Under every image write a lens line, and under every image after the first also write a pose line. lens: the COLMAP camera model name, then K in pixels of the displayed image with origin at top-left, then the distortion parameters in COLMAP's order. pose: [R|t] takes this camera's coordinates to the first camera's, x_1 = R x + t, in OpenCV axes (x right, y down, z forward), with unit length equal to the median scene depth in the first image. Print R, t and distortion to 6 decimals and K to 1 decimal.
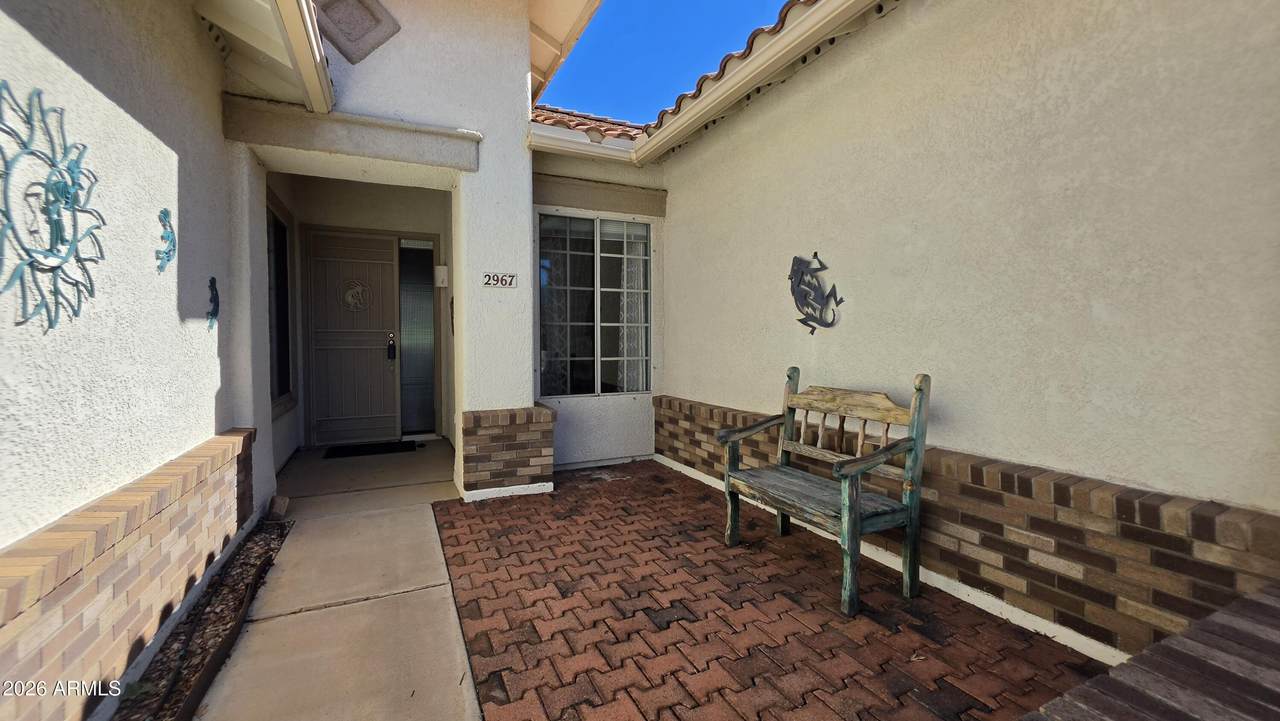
lens RADIAL K [[512.5, 0, 640.3], [0, 512.5, 356.2], [0, 0, 1]] dist [-0.001467, -0.000266]
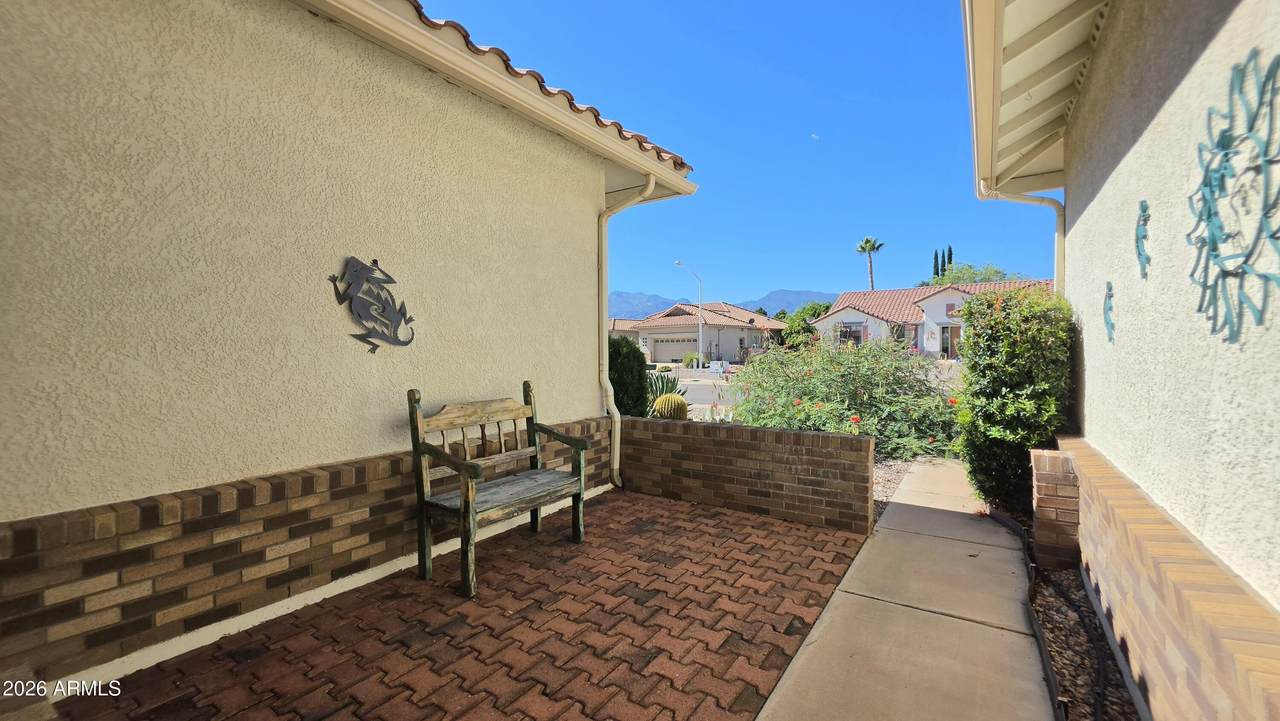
lens RADIAL K [[512.5, 0, 640.9], [0, 512.5, 357.0], [0, 0, 1]] dist [-0.001467, -0.000266]
pose [[-0.508210, -0.001574, 0.861232, -0.801979], [0.035877, 0.999092, 0.022997, -0.049528], [-0.860486, 0.042585, -0.507691, 1.315988]]
